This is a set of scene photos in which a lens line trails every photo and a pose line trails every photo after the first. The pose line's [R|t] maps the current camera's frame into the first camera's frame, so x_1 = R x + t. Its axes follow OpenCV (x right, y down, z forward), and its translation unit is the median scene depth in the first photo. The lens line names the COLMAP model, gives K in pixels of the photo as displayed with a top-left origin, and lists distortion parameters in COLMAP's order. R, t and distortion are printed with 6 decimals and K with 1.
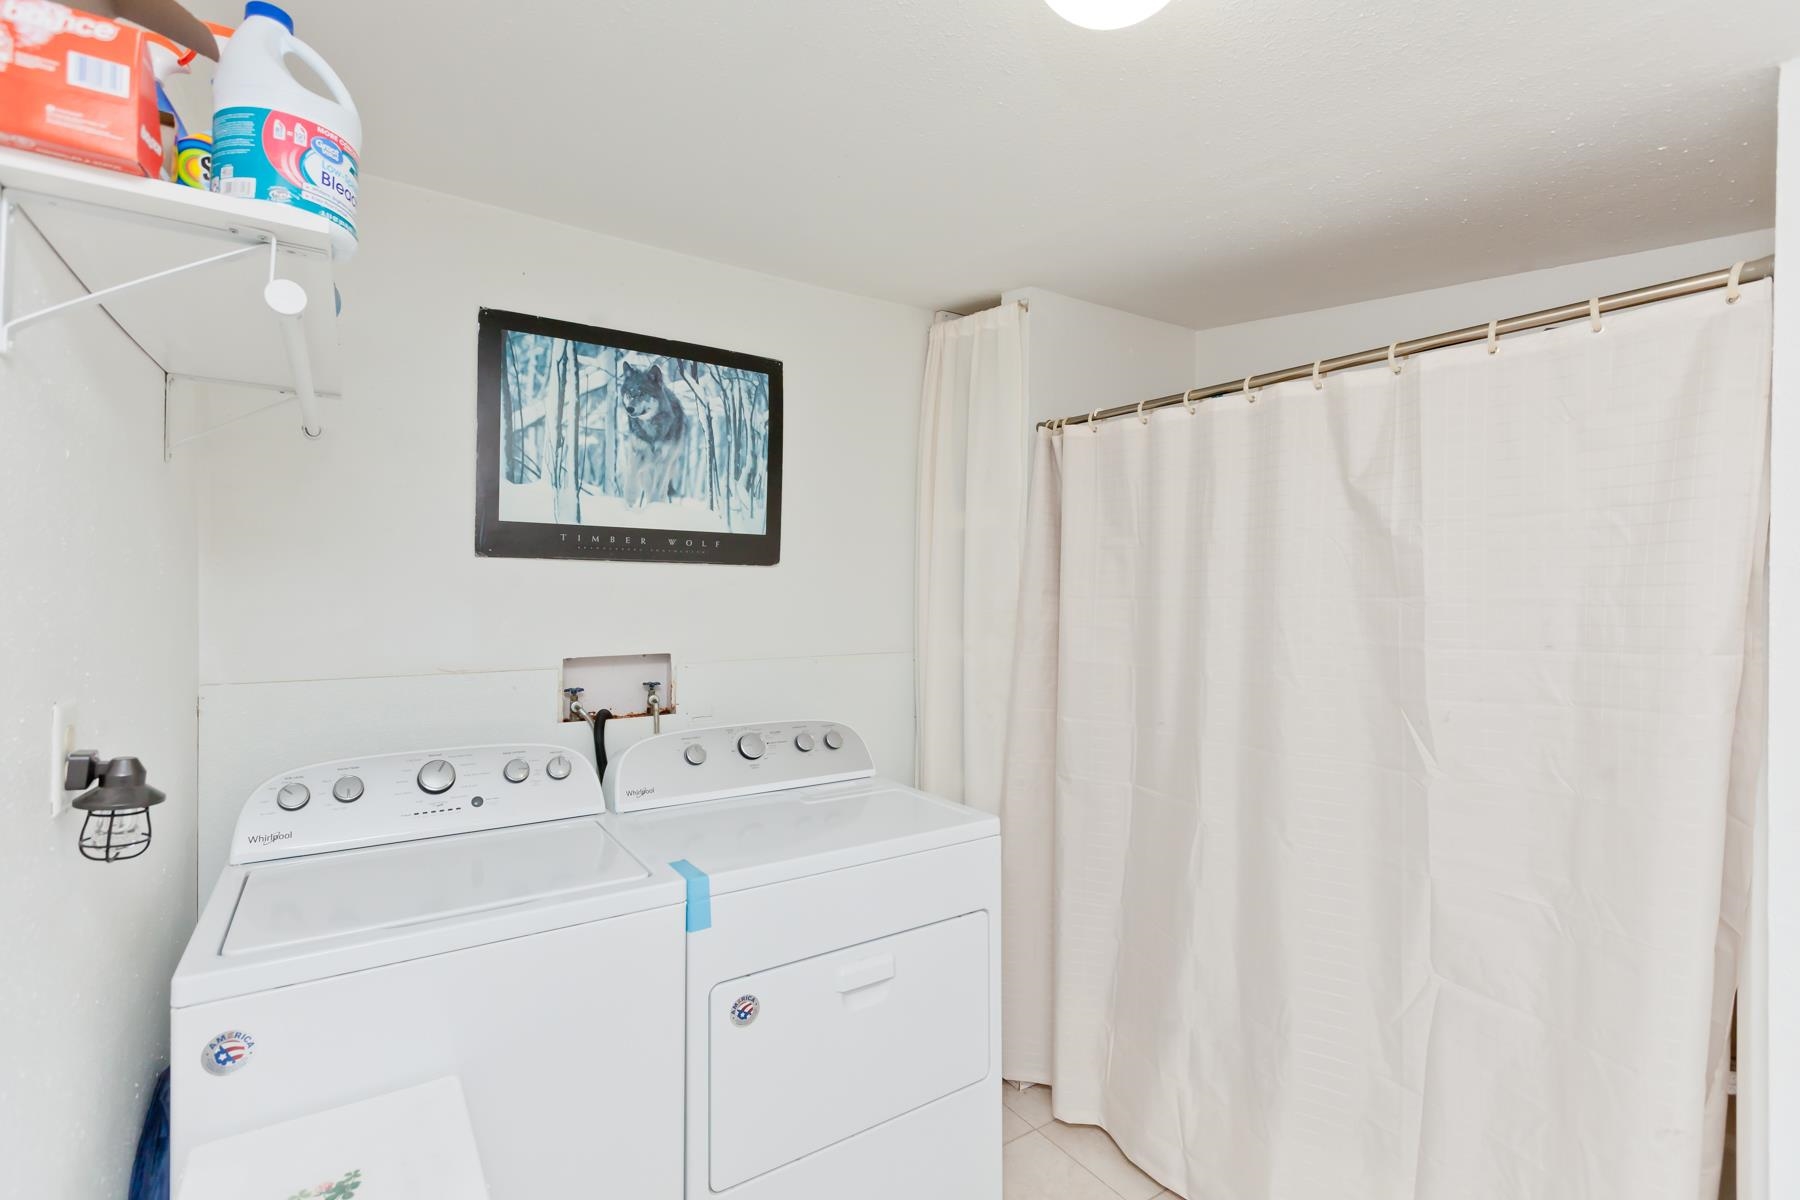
lens RADIAL K [[811.6, 0, 904.9], [0, 811.6, 587.1], [0, 0, 1]] dist [-0.040481, 0.012704]
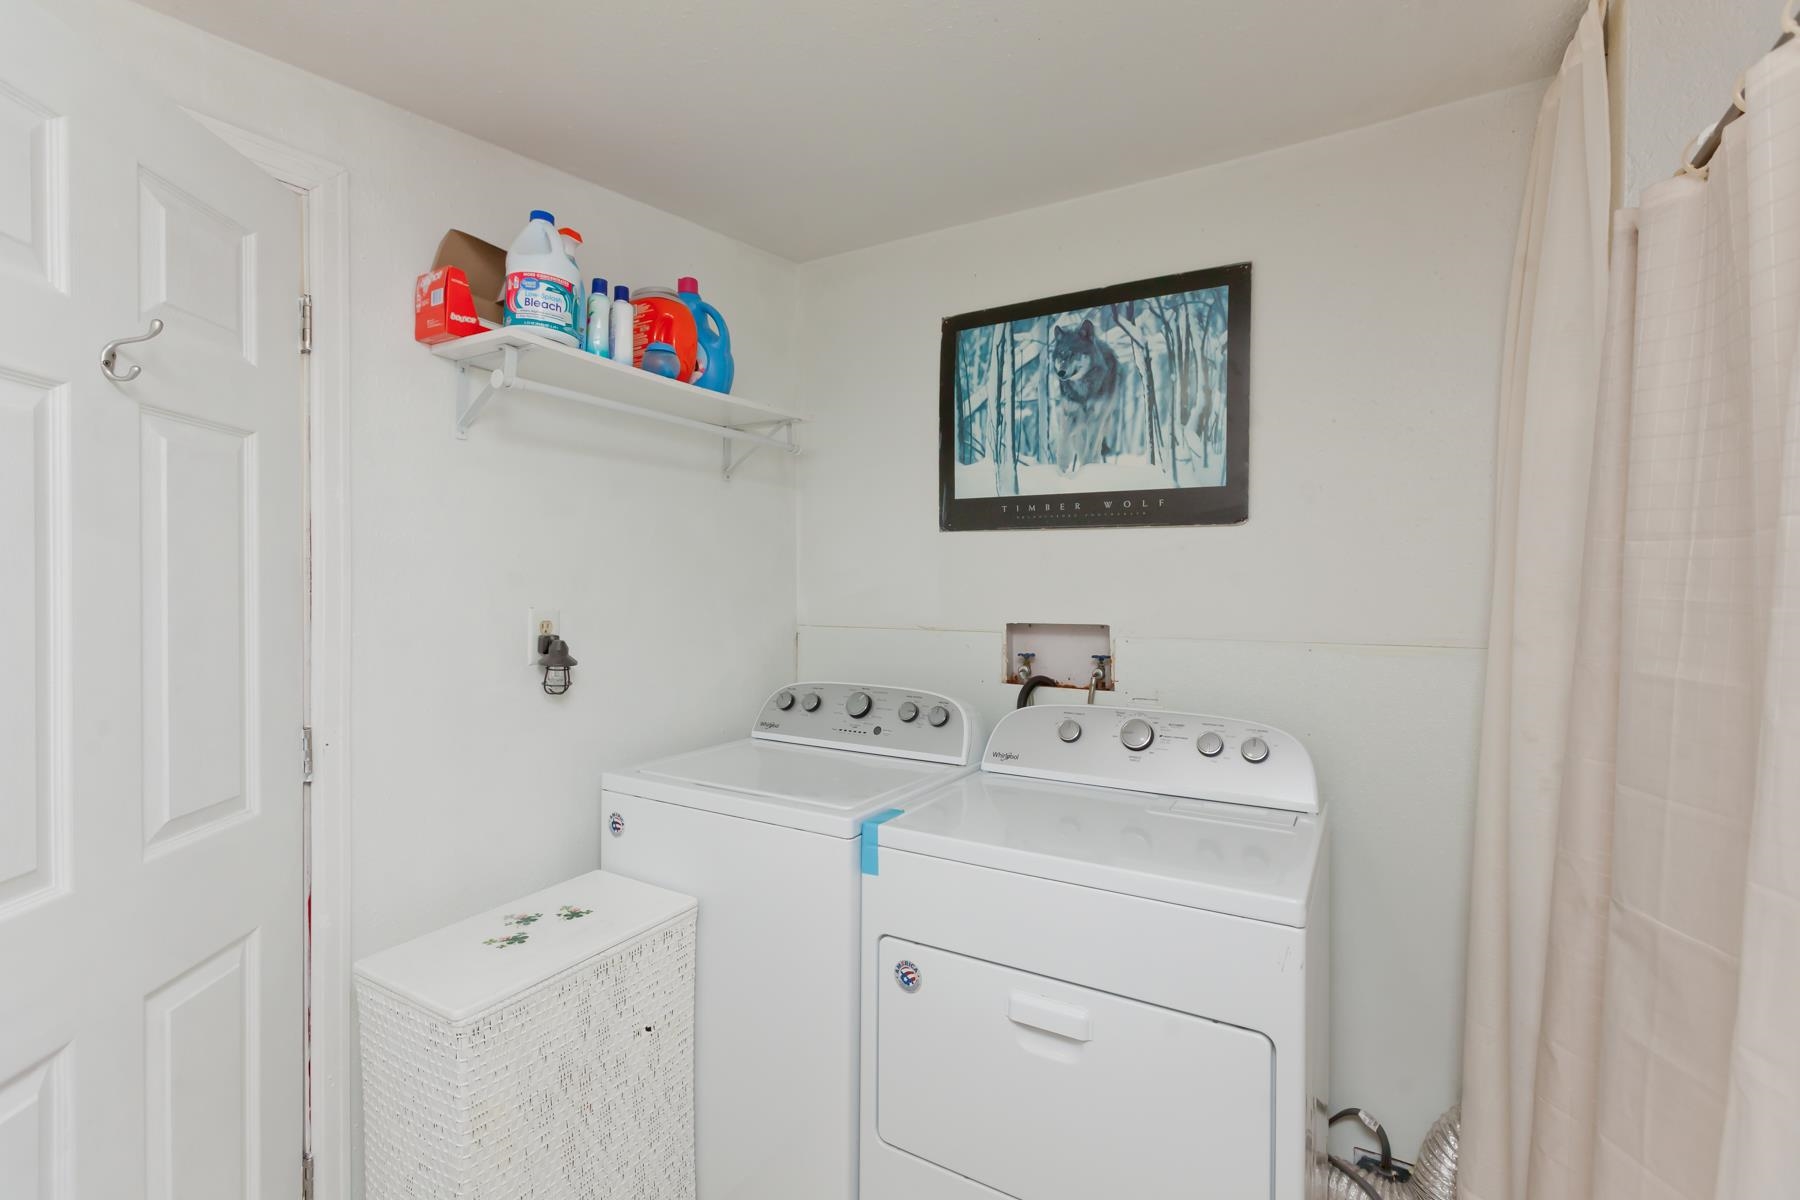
lens RADIAL K [[811.6, 0, 907.2], [0, 811.6, 600.2], [0, 0, 1]] dist [-0.040481, 0.012704]
pose [[0.405915, 0.008531, -0.913871, 0.484619], [0.000024, 0.999956, 0.009346, 0.046520], [0.913911, -0.003815, 0.405897, 0.431539]]
